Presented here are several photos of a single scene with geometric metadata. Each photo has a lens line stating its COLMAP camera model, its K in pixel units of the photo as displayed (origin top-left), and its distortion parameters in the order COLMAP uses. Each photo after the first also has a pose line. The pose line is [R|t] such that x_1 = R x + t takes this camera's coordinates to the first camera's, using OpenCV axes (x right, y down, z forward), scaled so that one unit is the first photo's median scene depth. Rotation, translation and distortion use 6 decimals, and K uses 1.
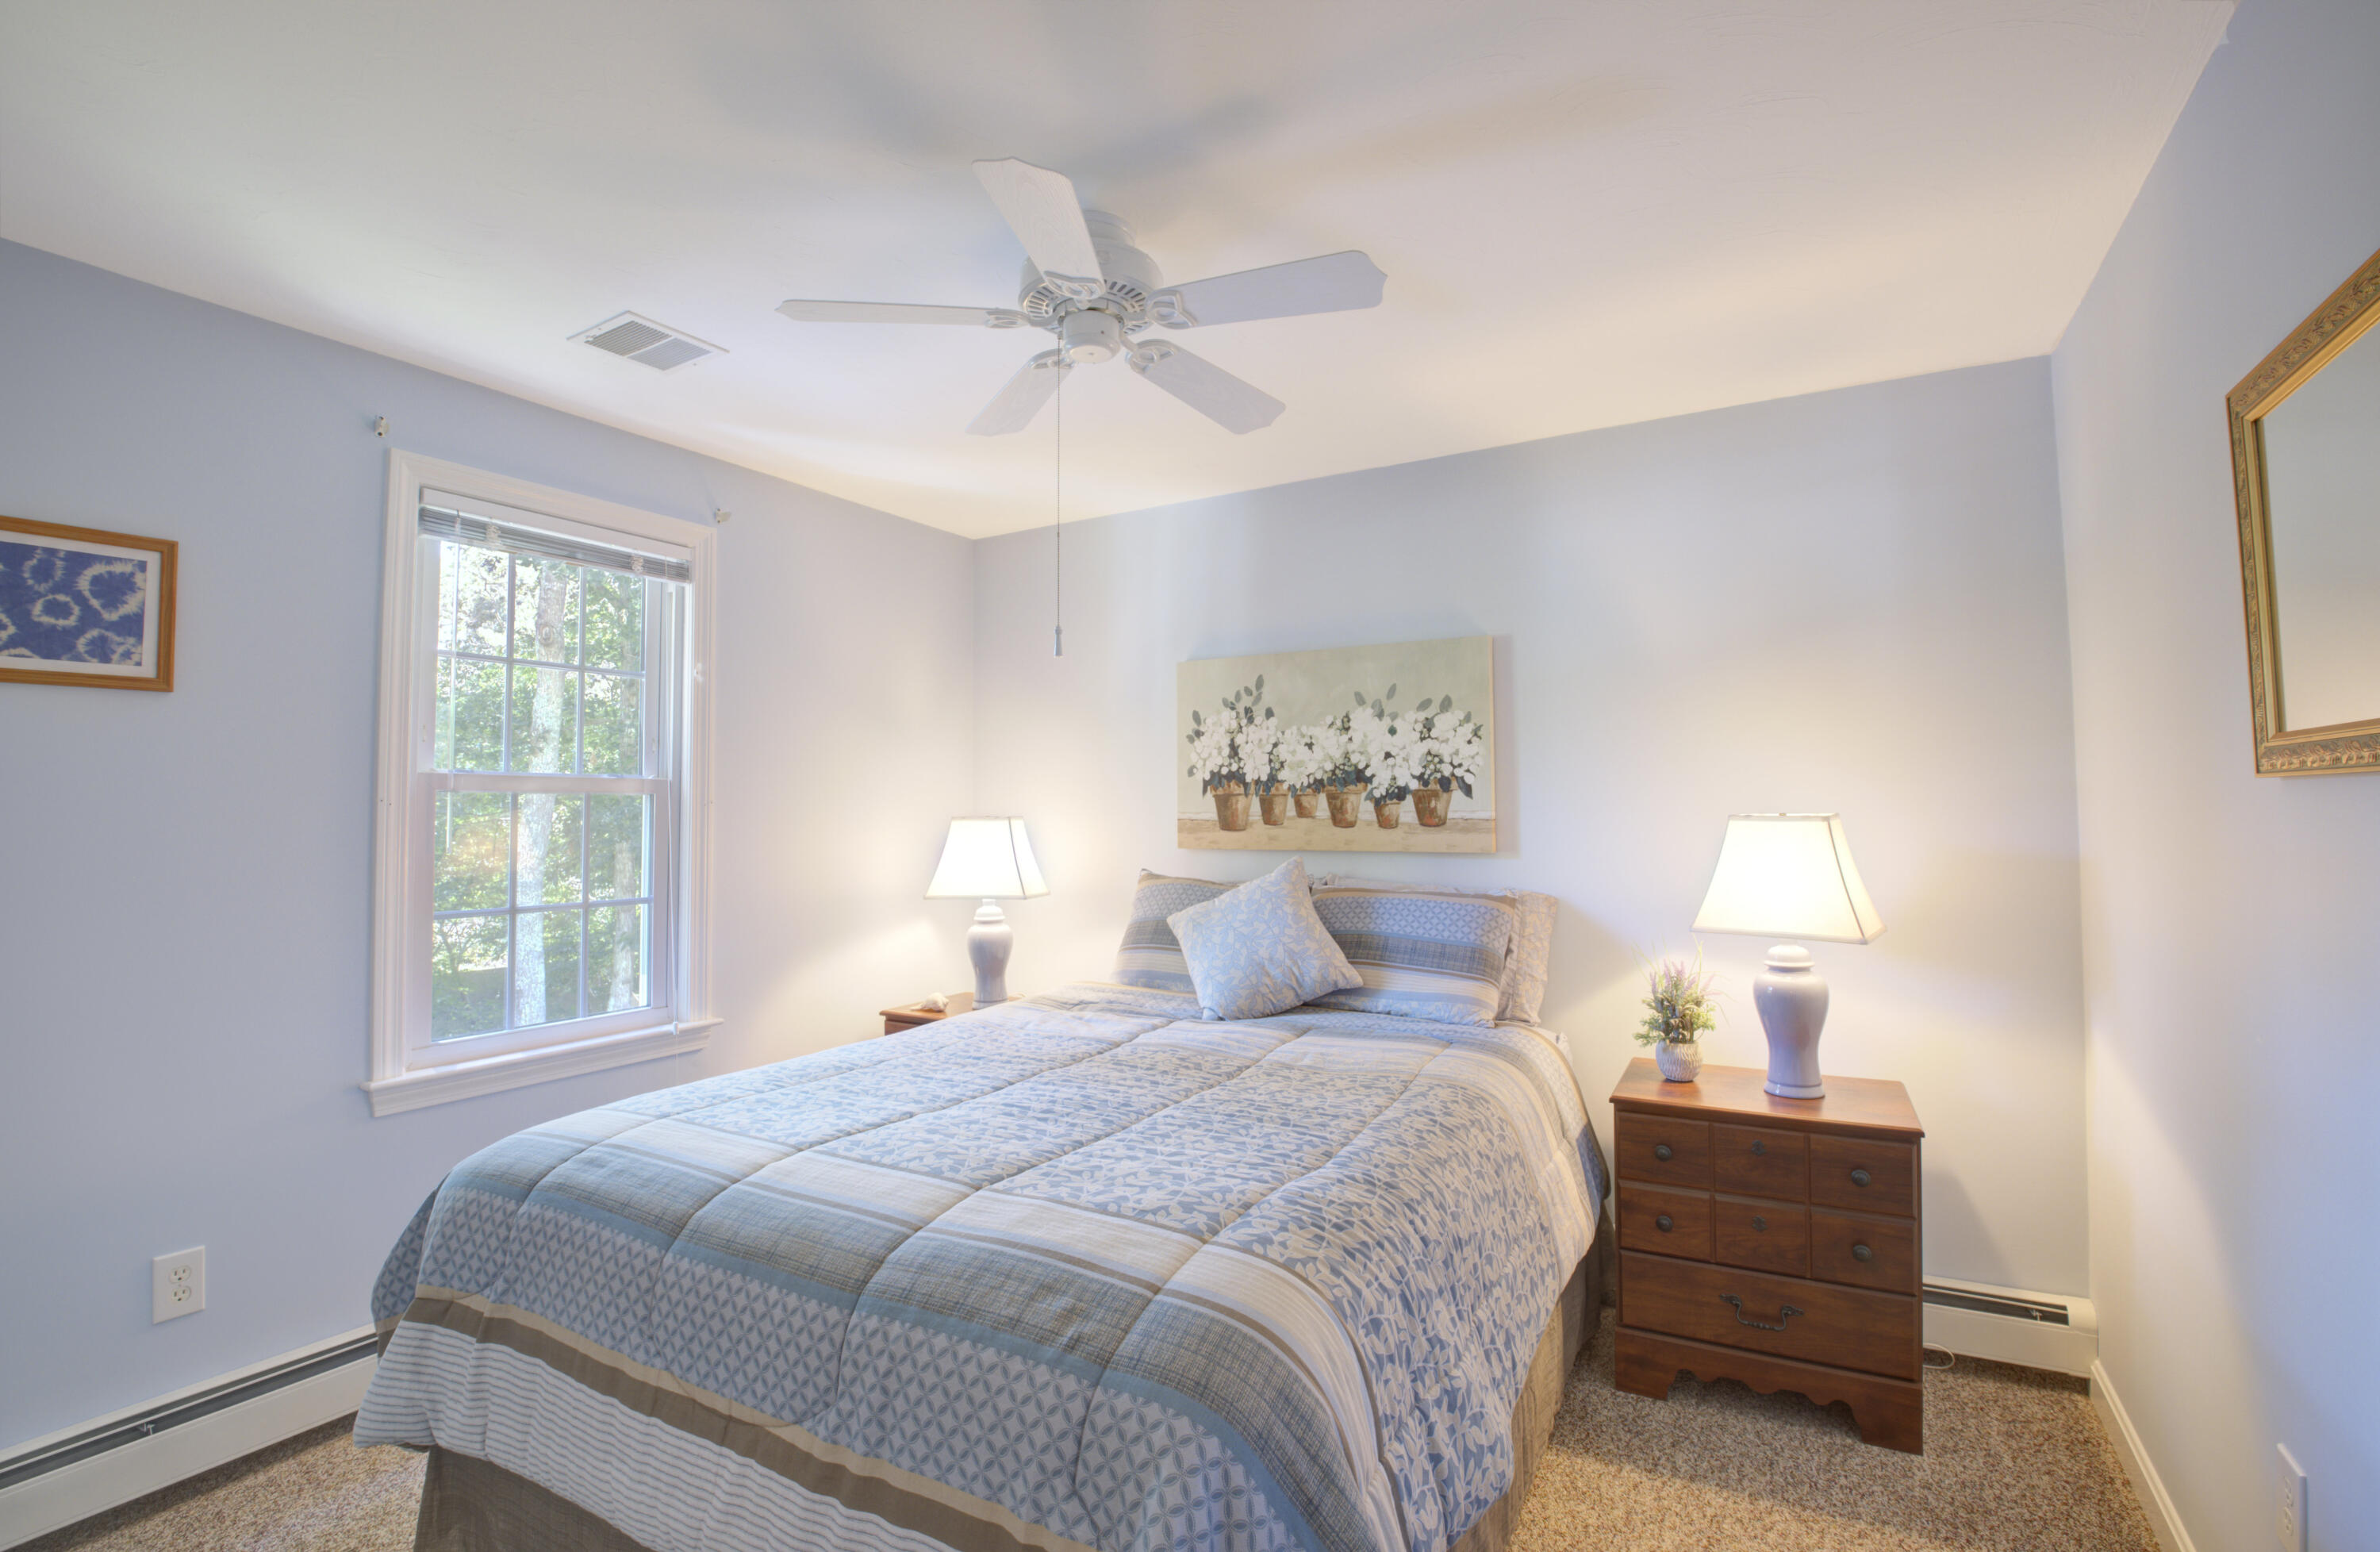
lens RADIAL K [[1064.3, 0, 1197.0], [0, 1064.3, 762.1], [0, 0, 1]] dist [-0.028453, -0.006351]
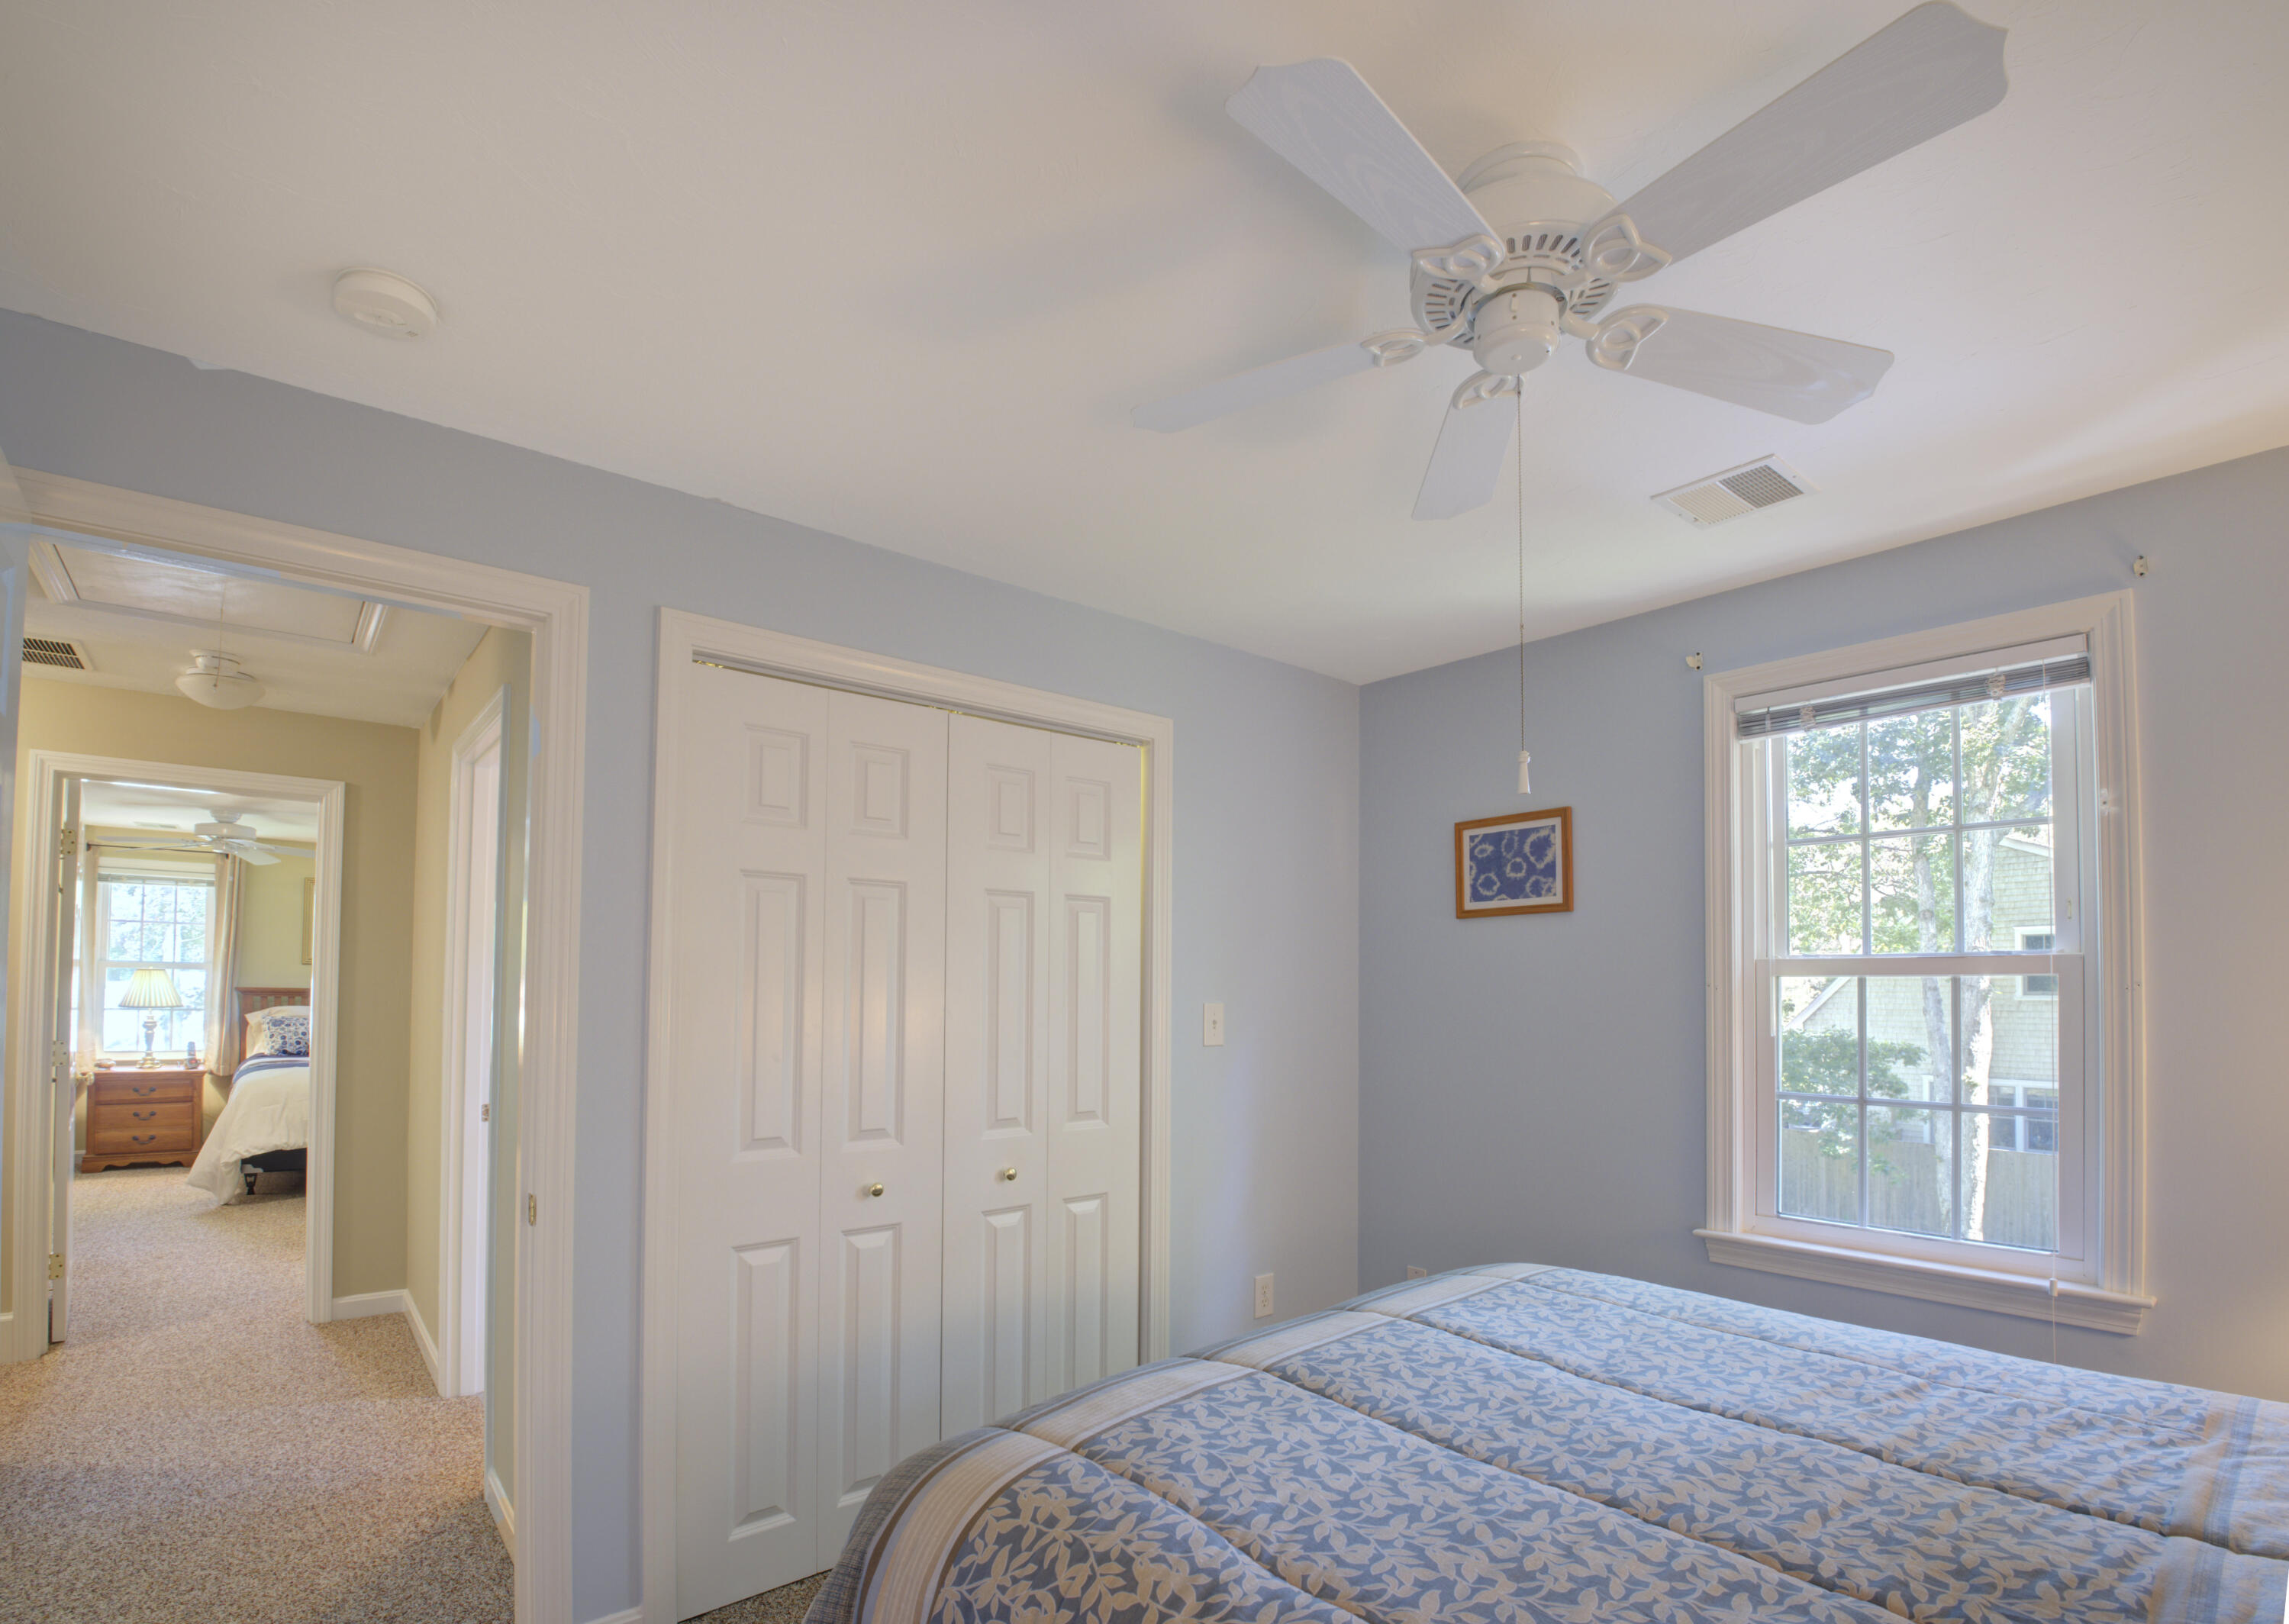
lens RADIAL K [[1072.2, 0, 1148.0], [0, 1072.2, 956.2], [0, 0, 1]] dist [-0.032487, -0.002244]
pose [[-0.344591, -0.019809, -0.938544, 0.651480], [0.043228, 0.998382, -0.036943, 0.026271], [0.937757, -0.053302, -0.343177, 1.013840]]
